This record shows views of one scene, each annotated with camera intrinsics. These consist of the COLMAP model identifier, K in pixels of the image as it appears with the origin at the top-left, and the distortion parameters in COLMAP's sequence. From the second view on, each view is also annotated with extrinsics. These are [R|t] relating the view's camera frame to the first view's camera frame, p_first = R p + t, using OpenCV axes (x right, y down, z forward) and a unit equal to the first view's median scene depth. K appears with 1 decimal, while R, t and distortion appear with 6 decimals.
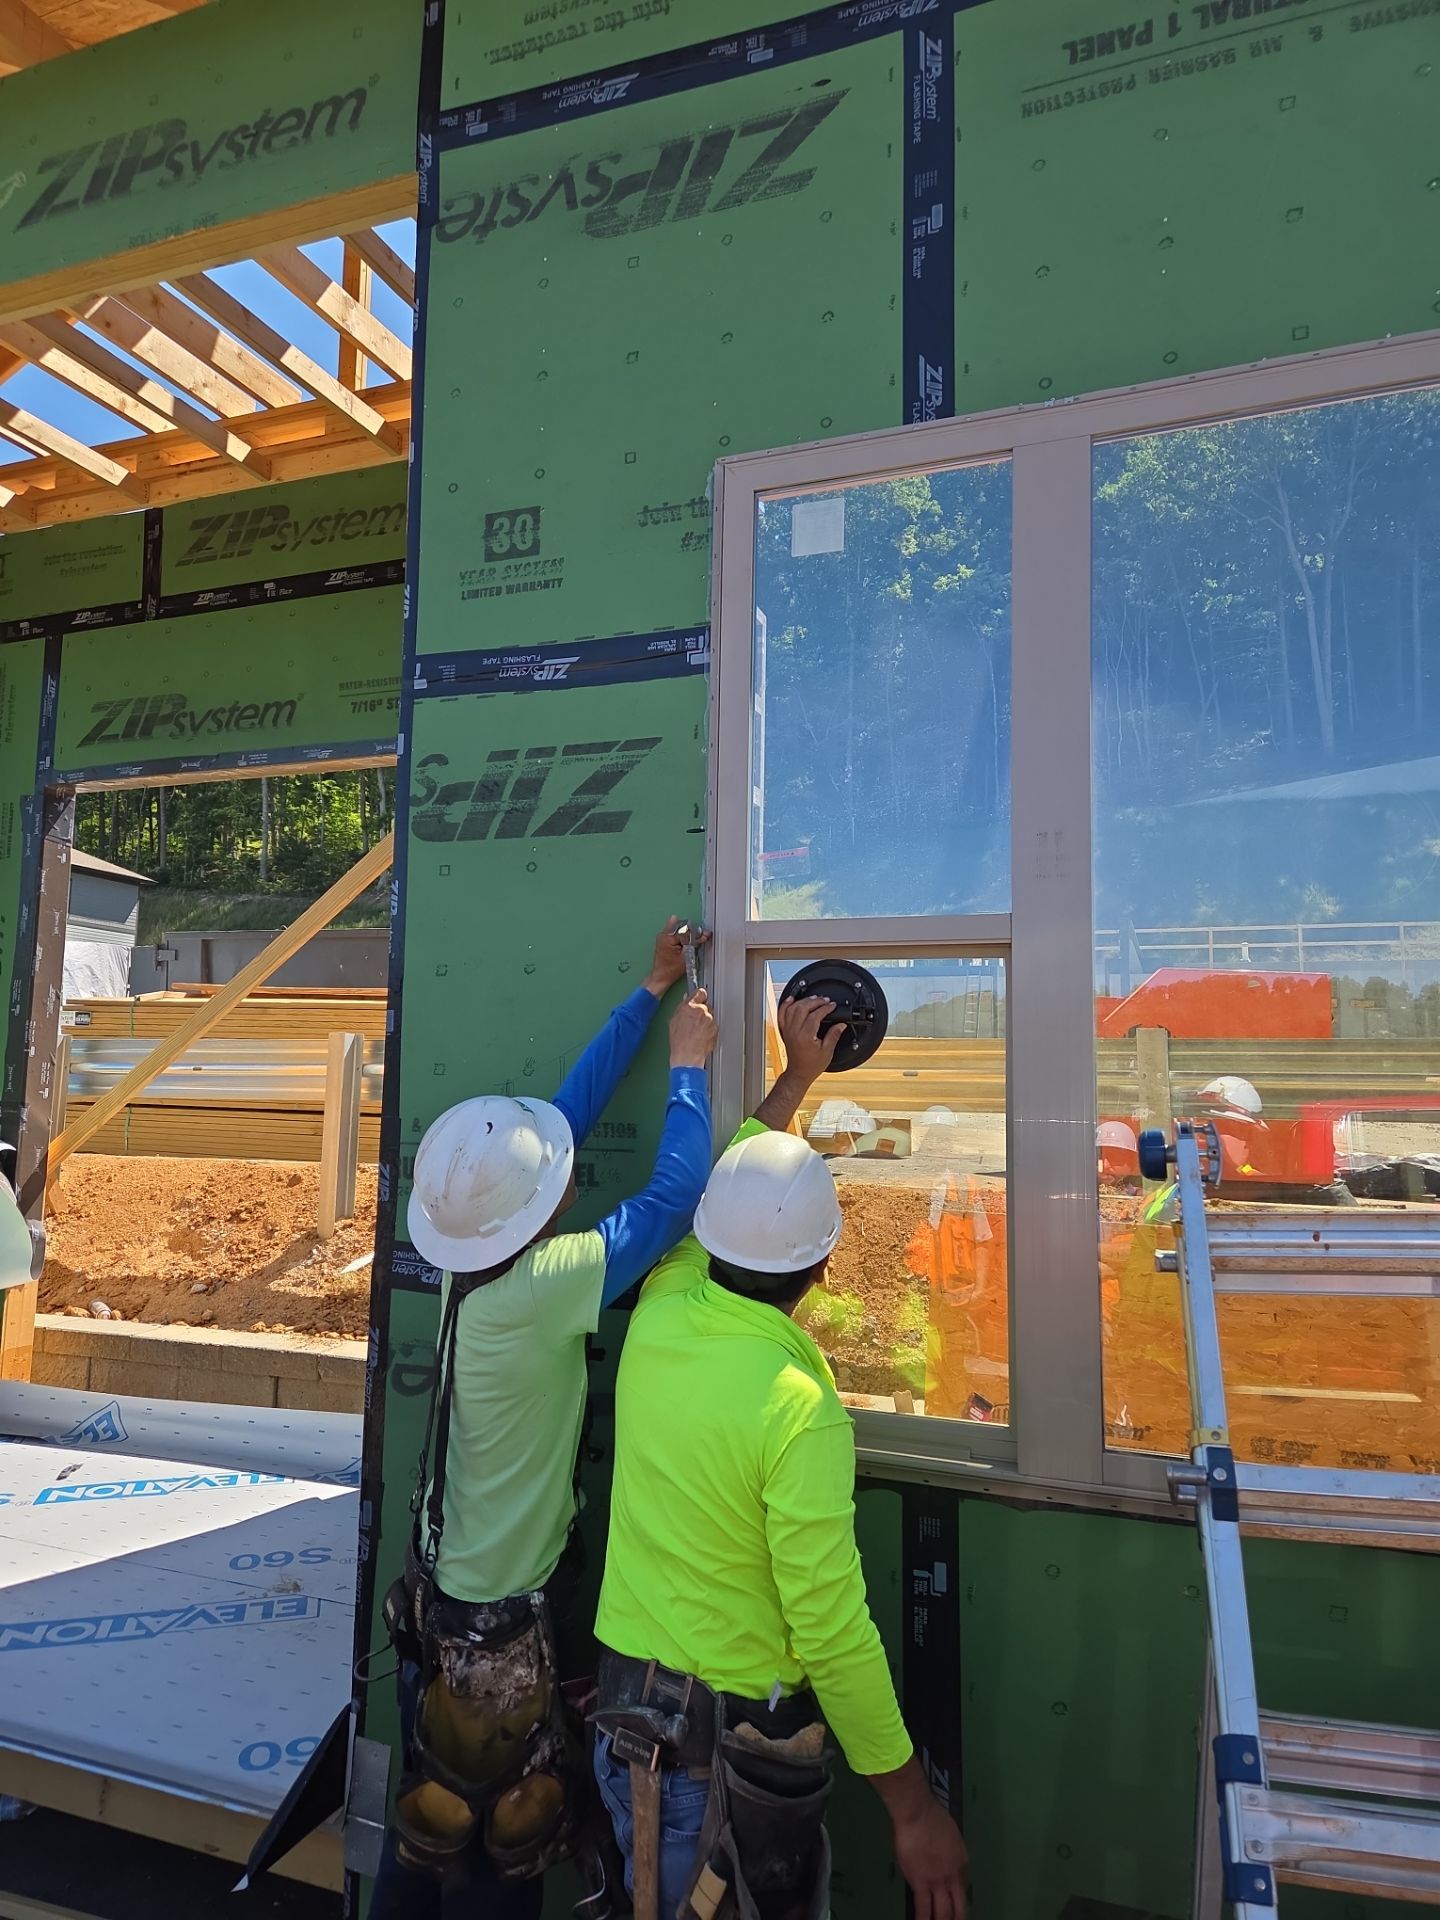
lens RADIAL K [[1312.8, 0, 695.6], [0, 1312.8, 957.4], [0, 0, 1]] dist [0.077194, -0.043867]
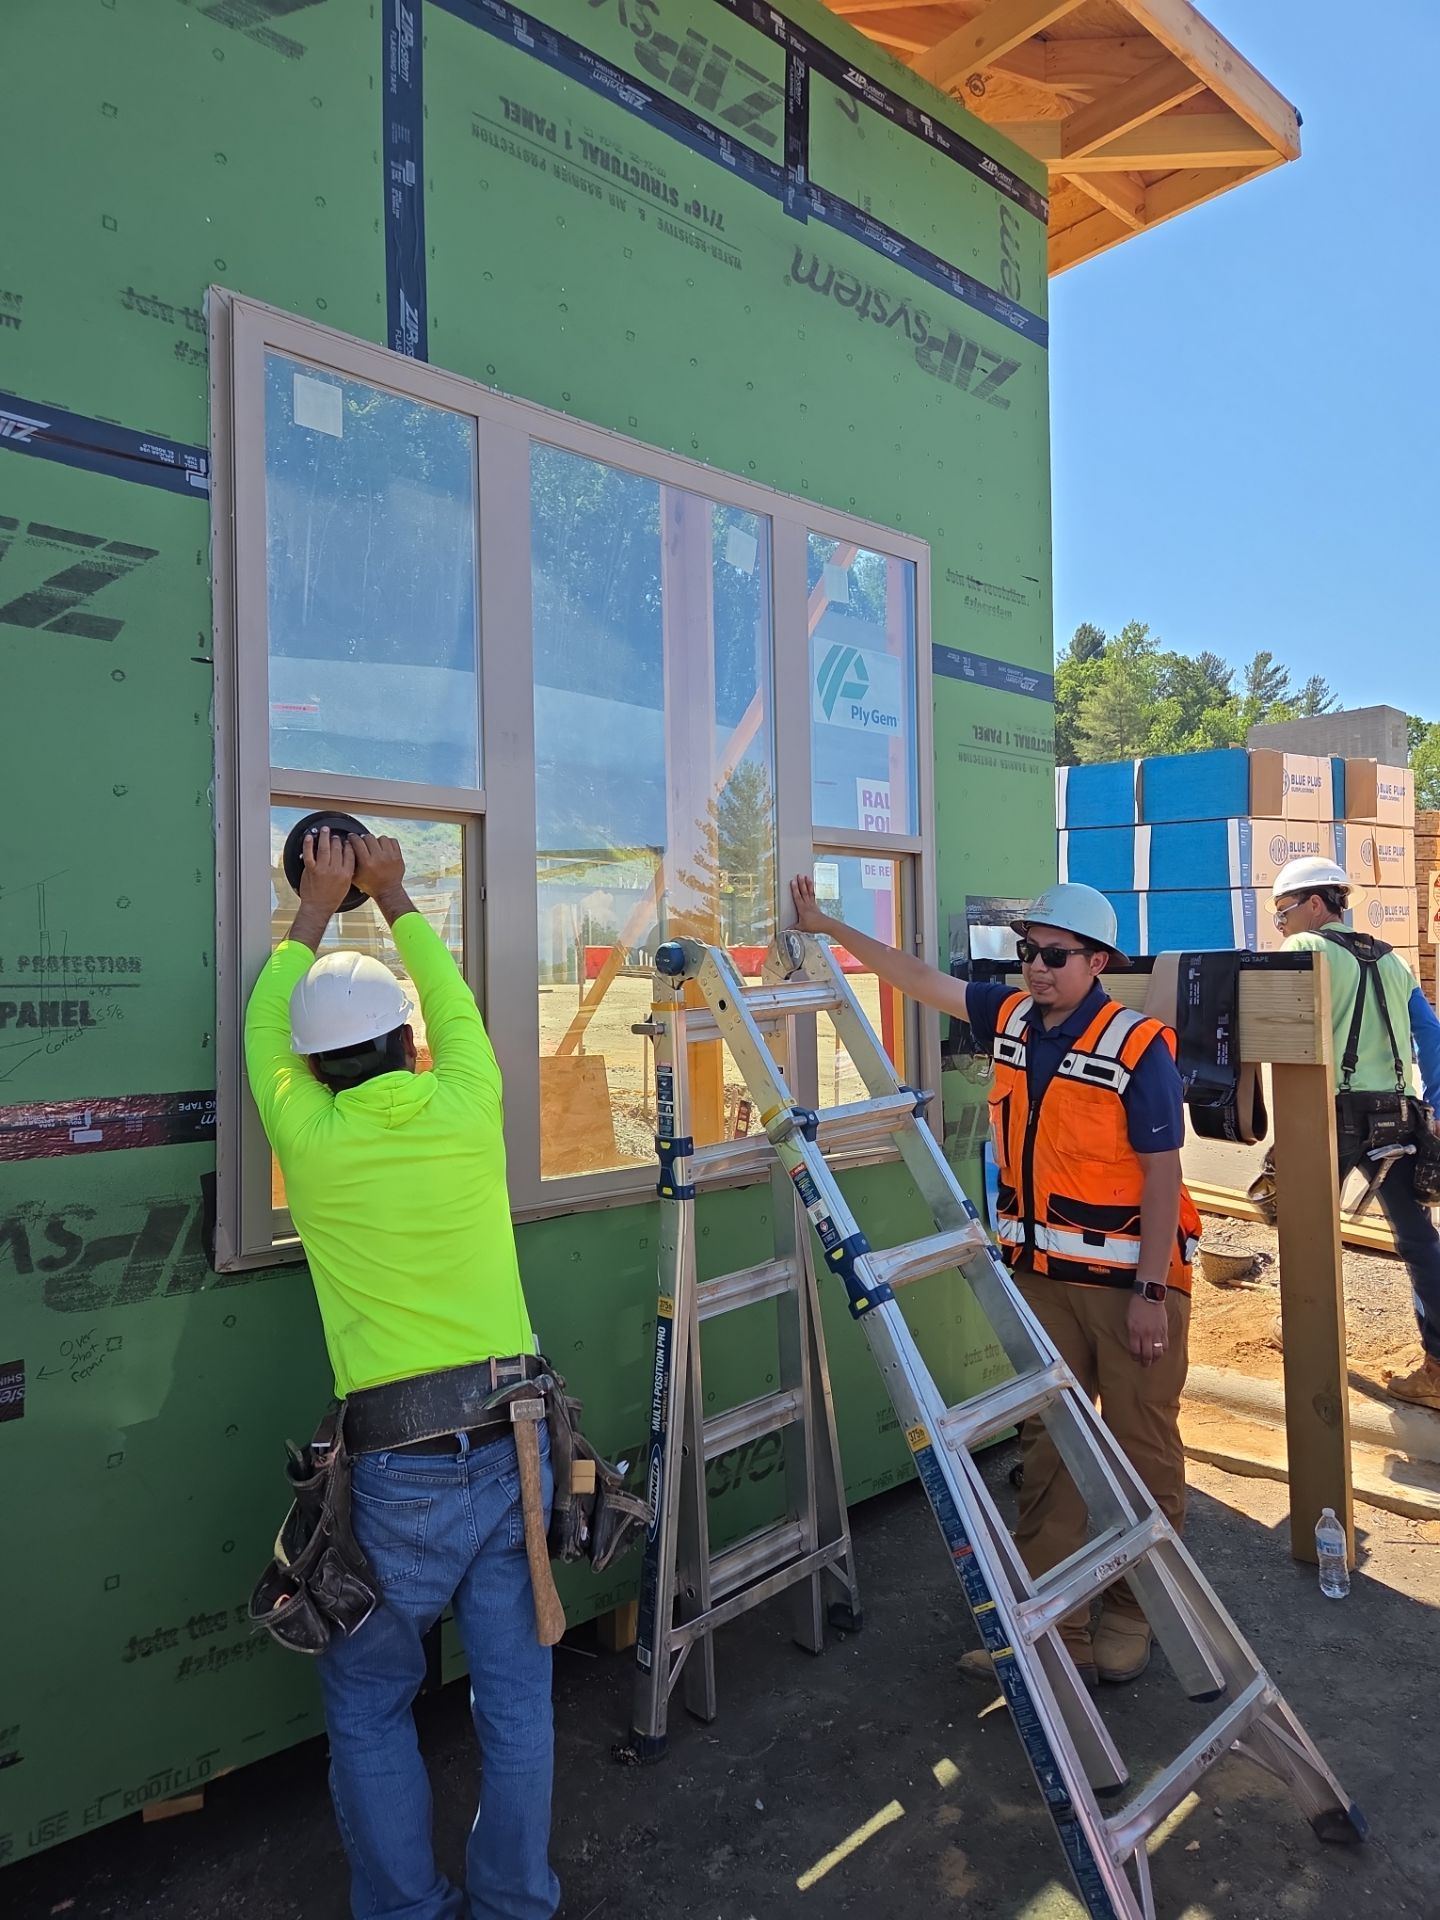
lens RADIAL K [[1283.5, 0, 726.5], [0, 1283.5, 952.2], [0, 0, 1]] dist [0.083161, -0.069007]
pose [[0.438927, 0.004314, 0.898512, -0.528674], [-0.073830, 0.996780, 0.031280, 0.046390], [-0.895484, -0.080067, 0.437833, 0.153736]]
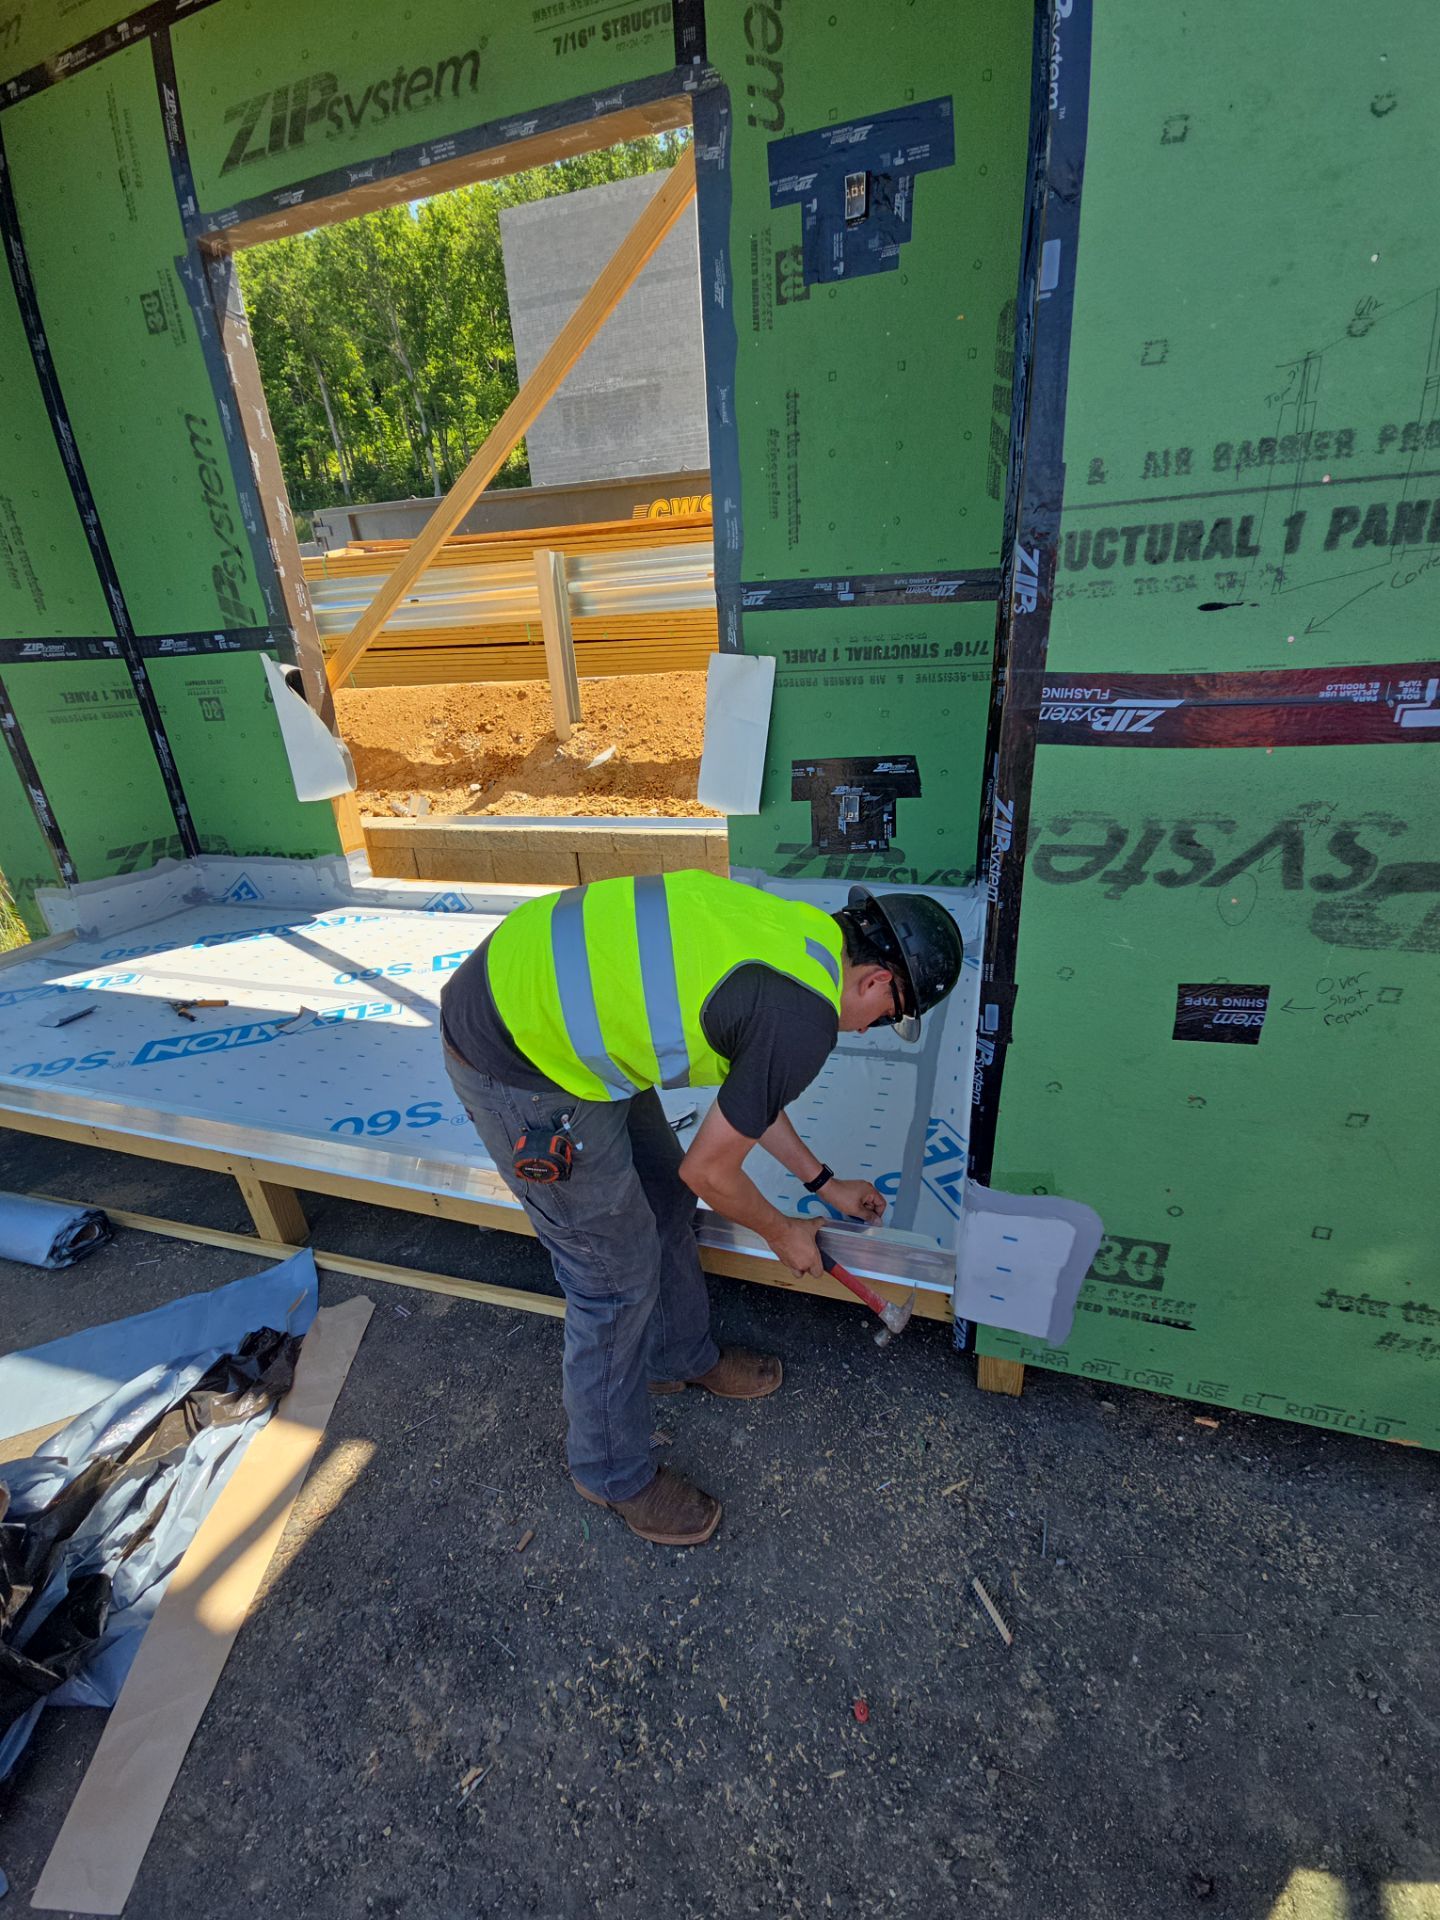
lens RADIAL K [[784.8, 0, 722.2], [0, 784.8, 965.4], [0, 0, 1]] dist [0.009926, -0.005561]
pose [[0.995041, -0.091805, 0.038281, -0.334594], [0.063130, 0.880306, 0.470188, 0.116769], [-0.076864, -0.465439, 0.881736, 0.468996]]
